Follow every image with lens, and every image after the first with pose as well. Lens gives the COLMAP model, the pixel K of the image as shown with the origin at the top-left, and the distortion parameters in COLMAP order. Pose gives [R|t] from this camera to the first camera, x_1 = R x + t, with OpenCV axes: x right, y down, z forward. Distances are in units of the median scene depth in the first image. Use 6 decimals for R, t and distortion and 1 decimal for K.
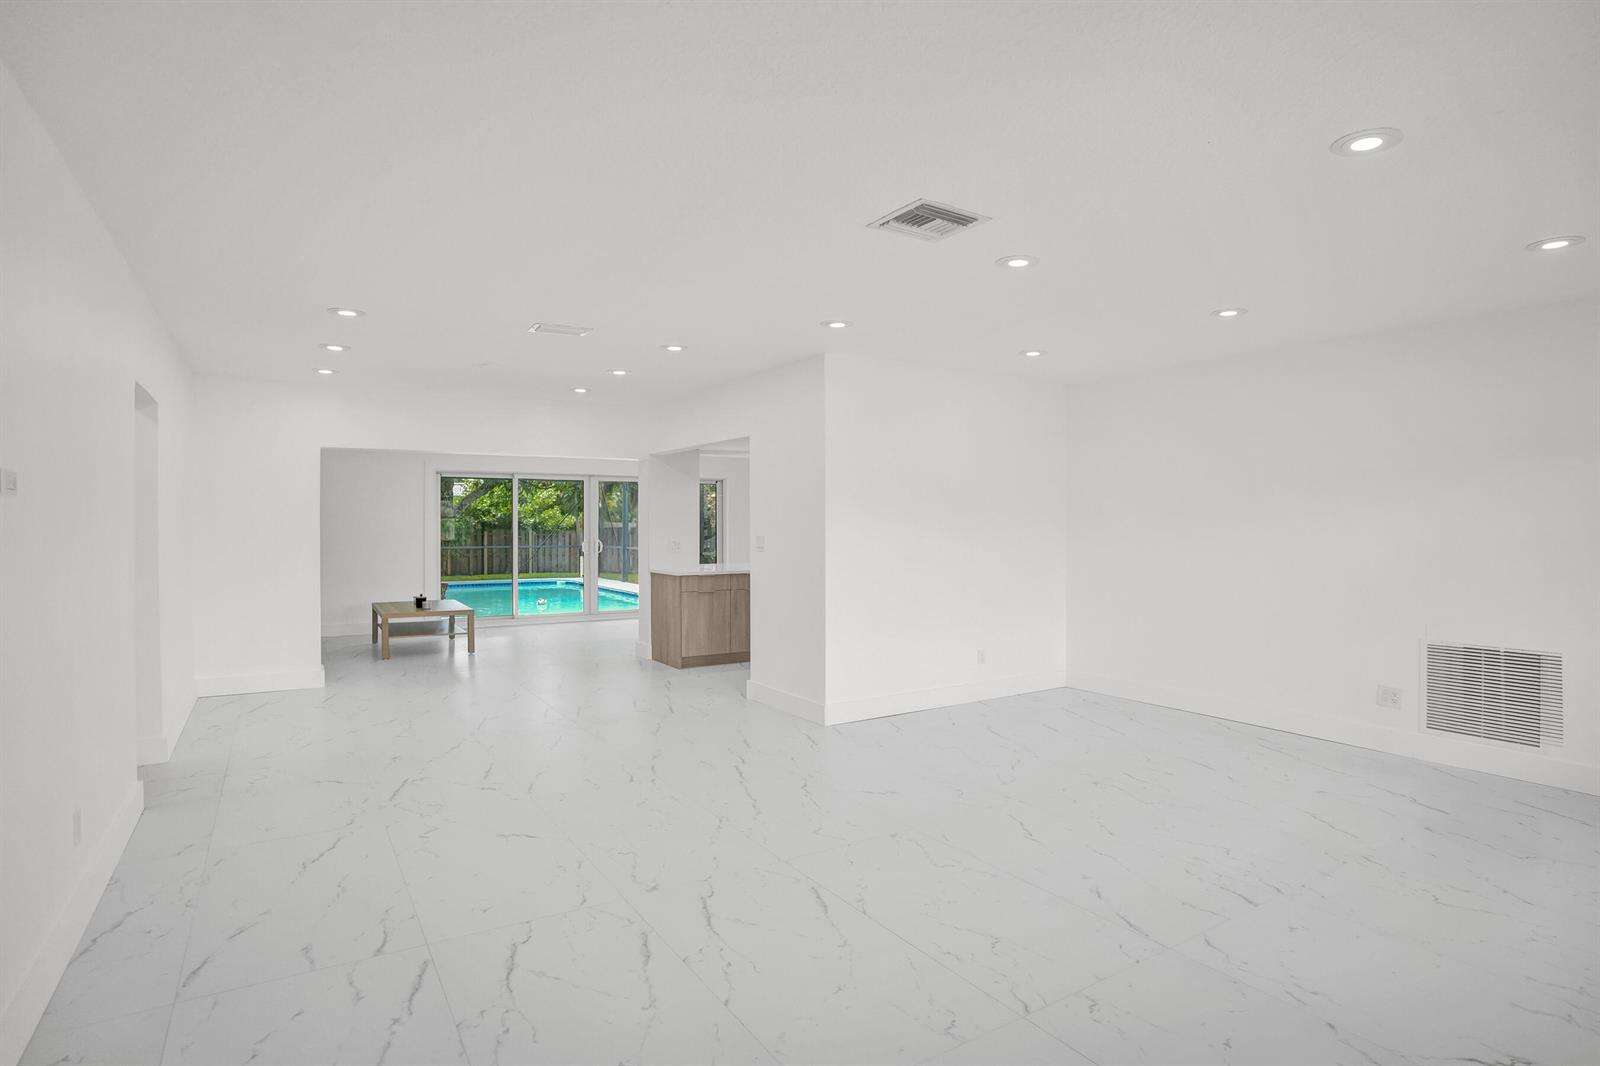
lens RADIAL K [[852.7, 0, 820.9], [0, 852.7, 538.9], [0, 0, 1]] dist [-0.058871, -0.000021]
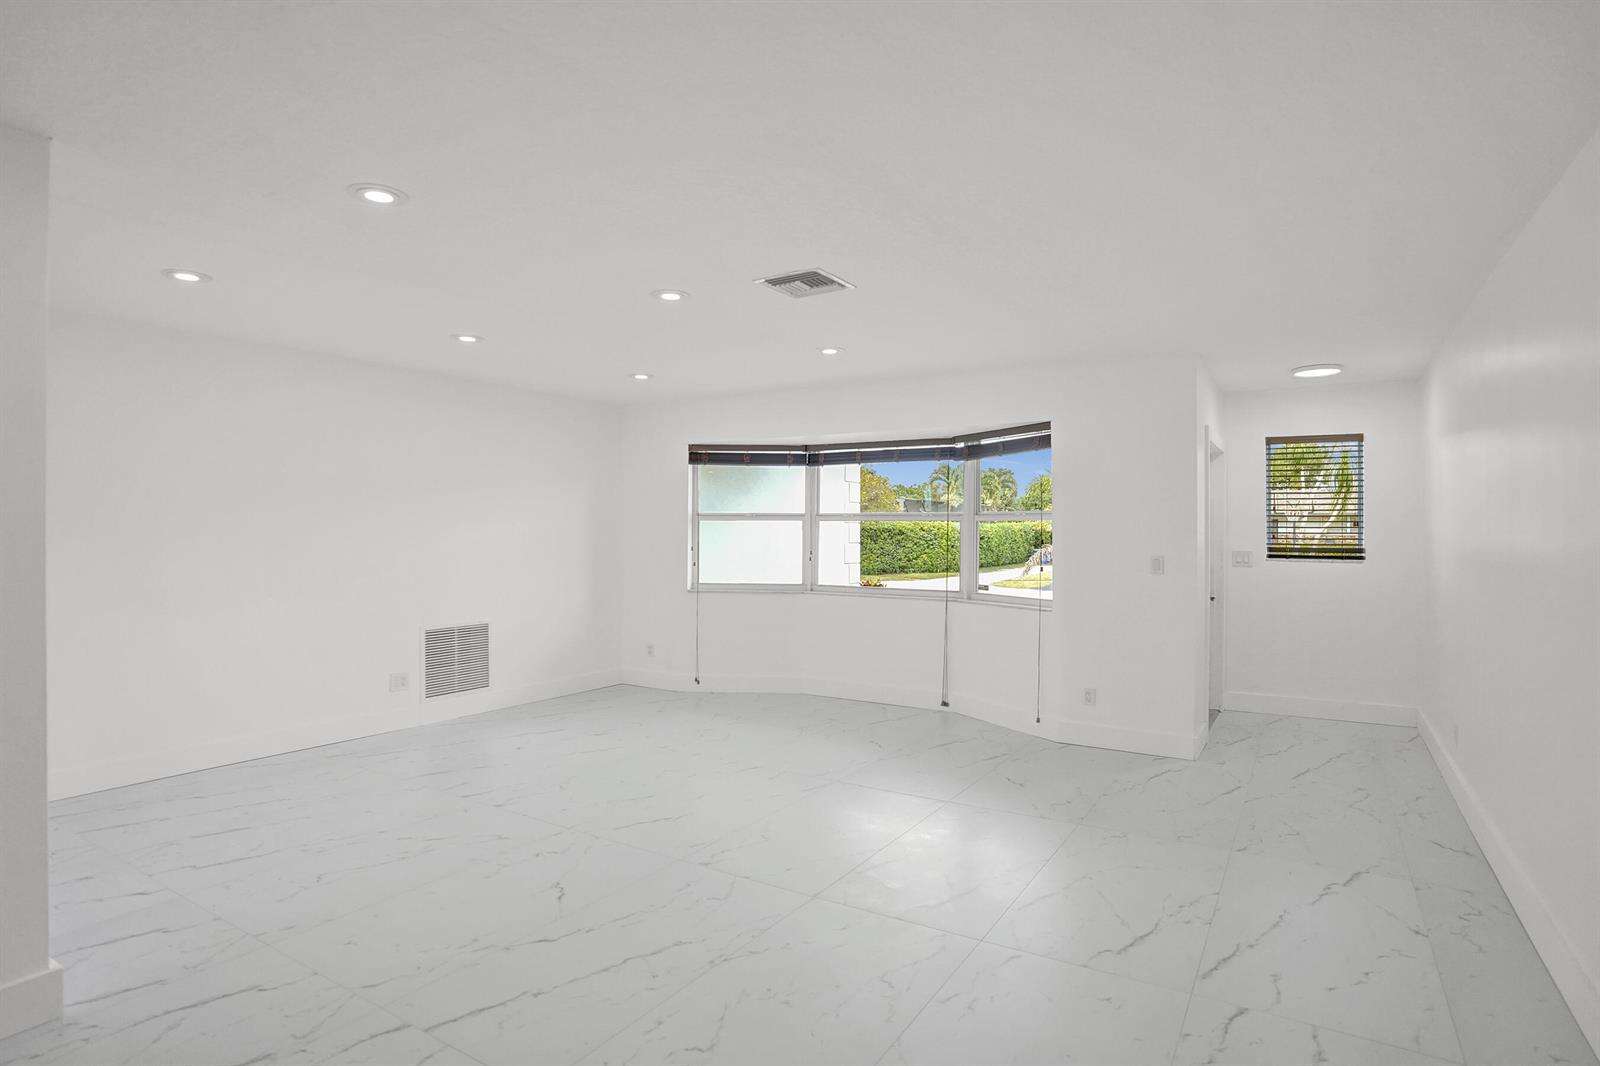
lens RADIAL K [[834.5, 0, 800.0], [0, 834.5, 533.0], [0, 0, 1]] dist [-0.071191, 0.028505]
pose [[-0.426722, -0.006073, 0.904363, -0.398345], [0.015785, 0.999775, 0.014162, -0.017415], [-0.904245, 0.020319, -0.426530, 0.640523]]
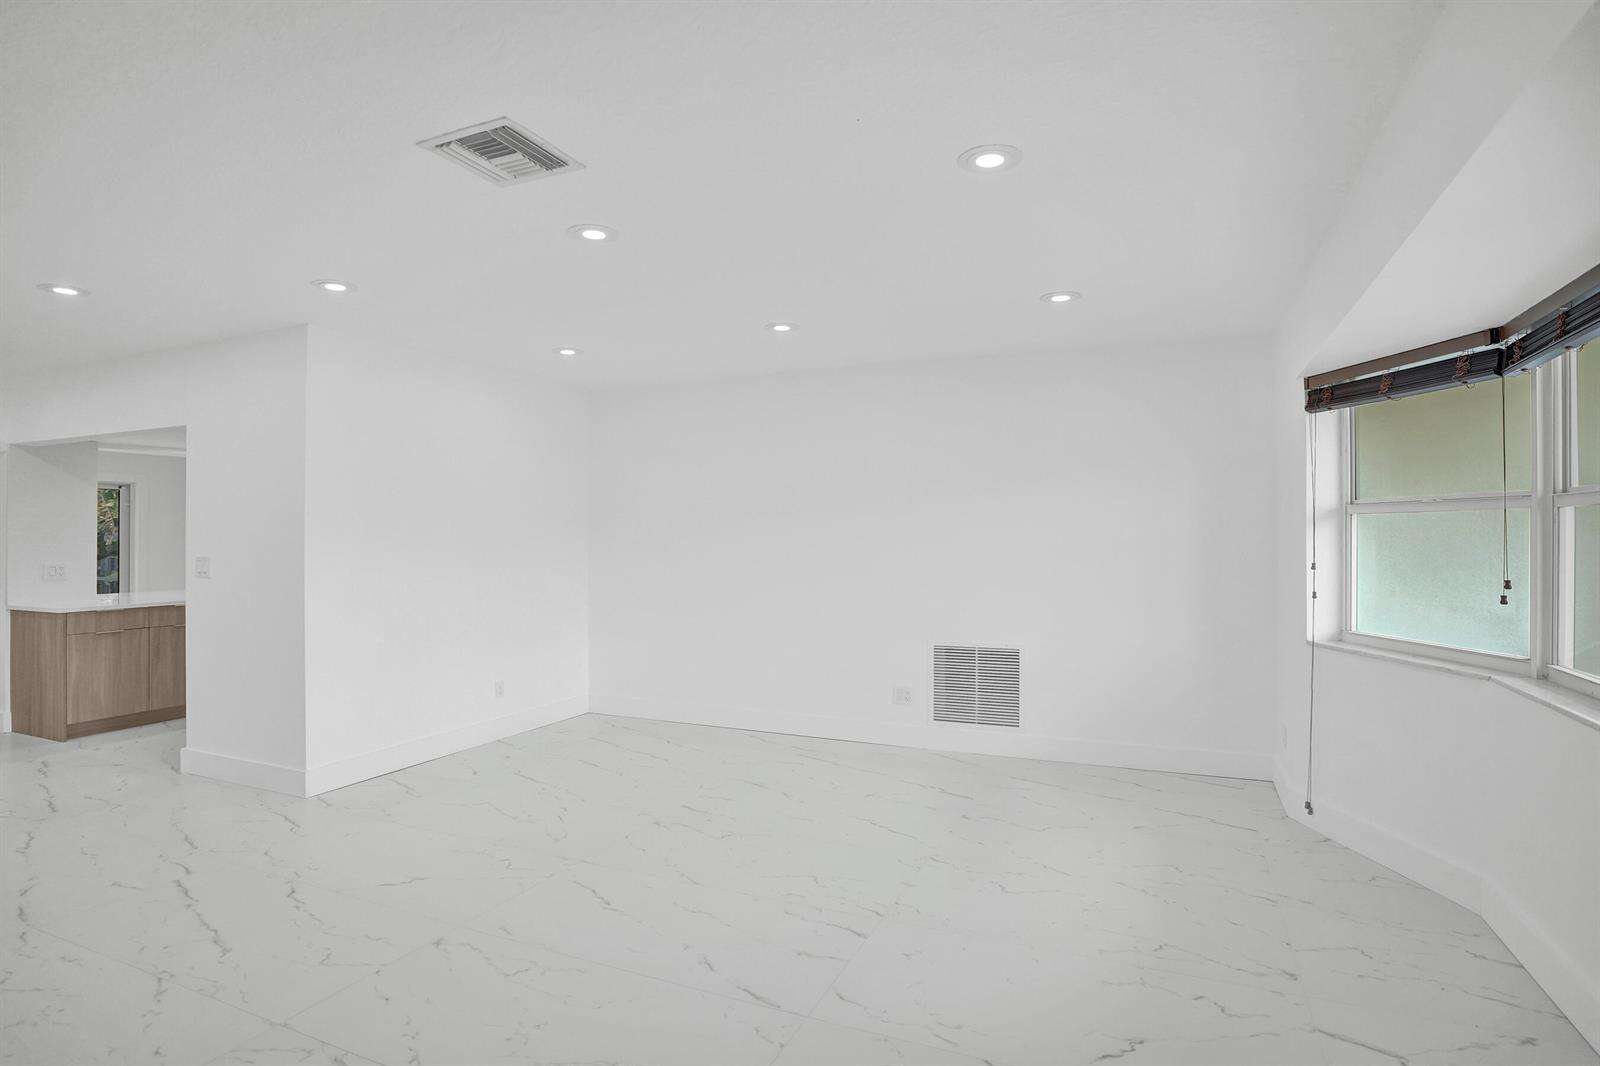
lens RADIAL K [[834.5, 0, 800.0], [0, 834.5, 533.0], [0, 0, 1]] dist [-0.071191, 0.028505]
pose [[0.831858, 0.000010, 0.554988, -0.023751], [0.013562, 0.999701, -0.020345, -0.002766], [-0.554823, 0.024451, 0.831609, 0.086152]]
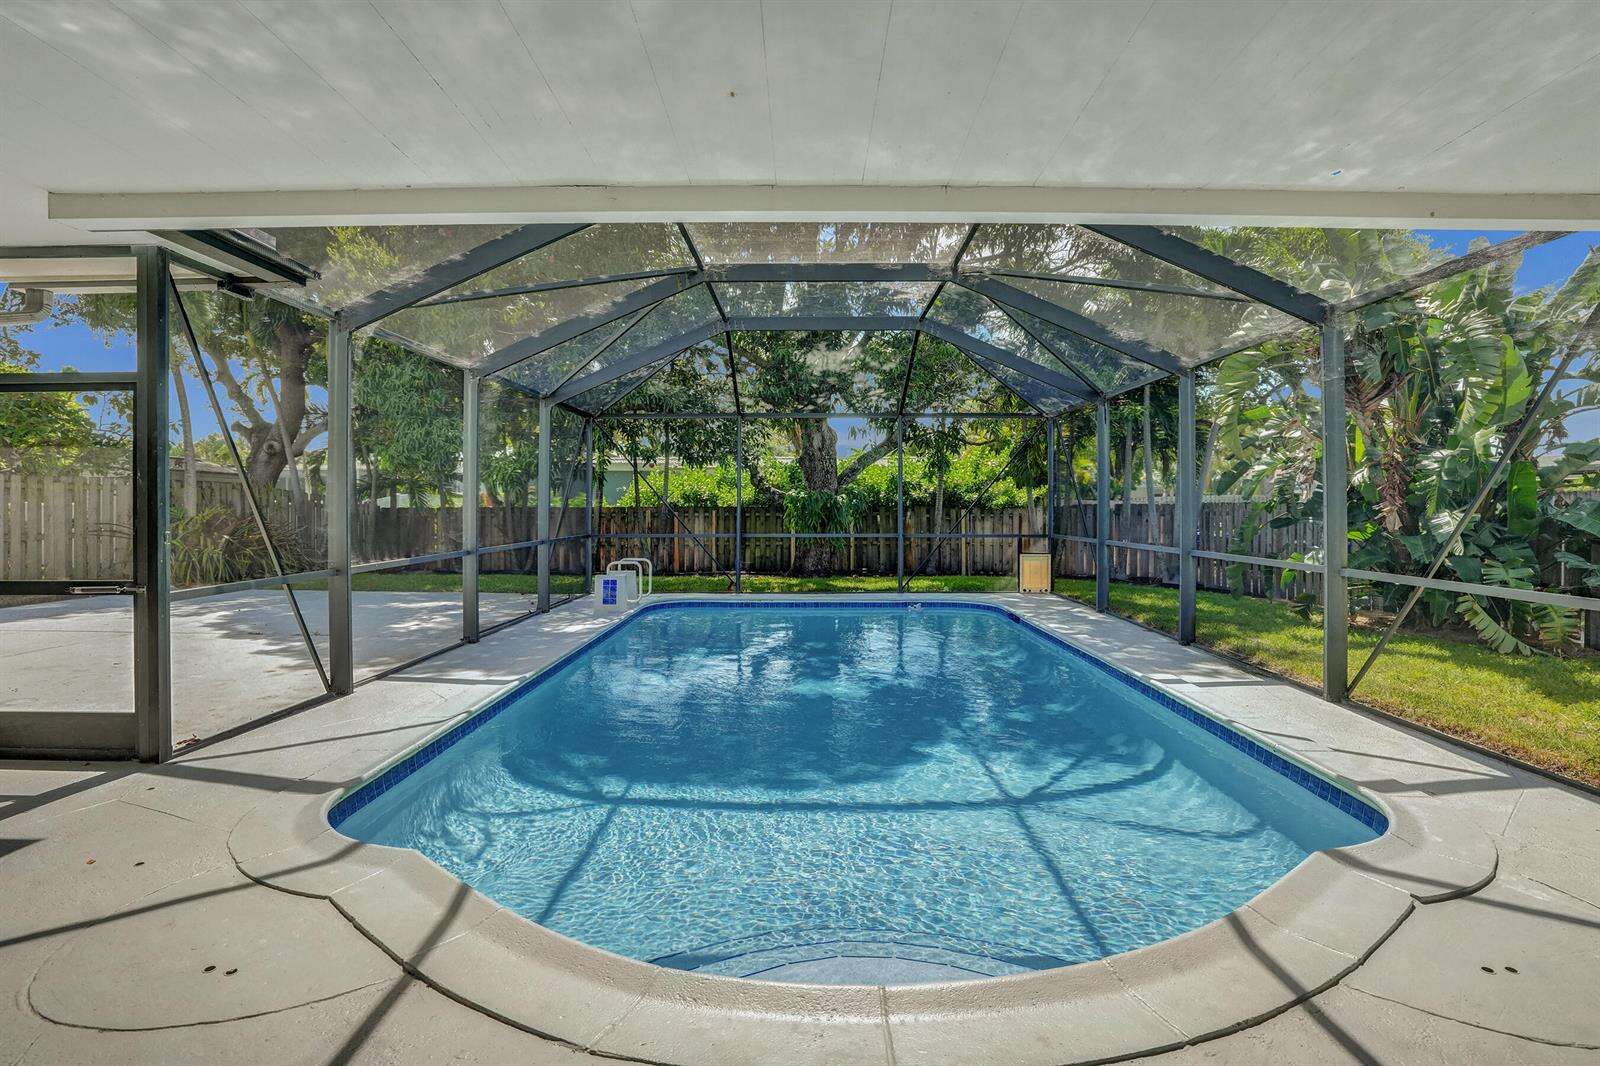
lens RADIAL K [[853.7, 0, 793.4], [0, 853.7, 493.2], [0, 0, 1]] dist [-0.062174, 0.027535]
pose [[0.835479, -0.006434, -0.549485, -0.351311], [-0.011514, 0.999507, -0.029210, -0.004103], [0.549402, 0.030732, 0.834993, 1.573656]]
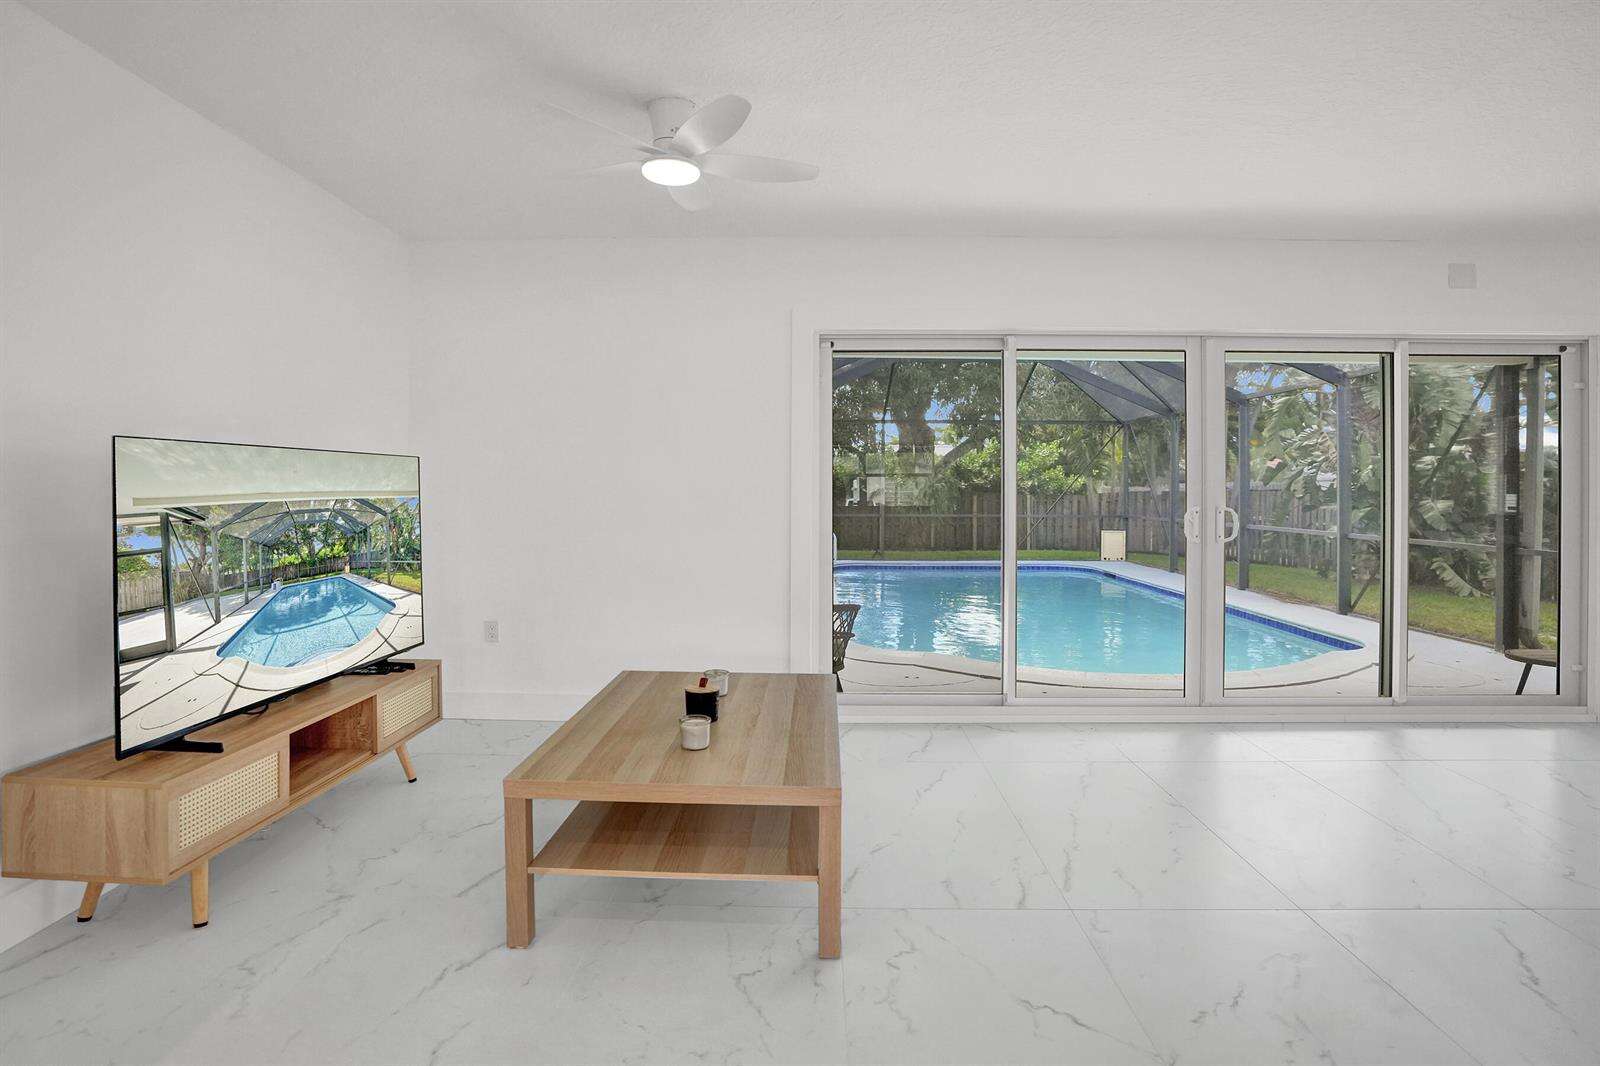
lens RADIAL K [[853.7, 0, 793.4], [0, 853.7, 493.2], [0, 0, 1]] dist [-0.062174, 0.027535]
pose [[0.827346, 0.005506, -0.561666, -0.337739], [-0.013974, 0.999844, -0.010784, 0.002661], [0.561519, 0.016771, 0.827294, 0.938959]]
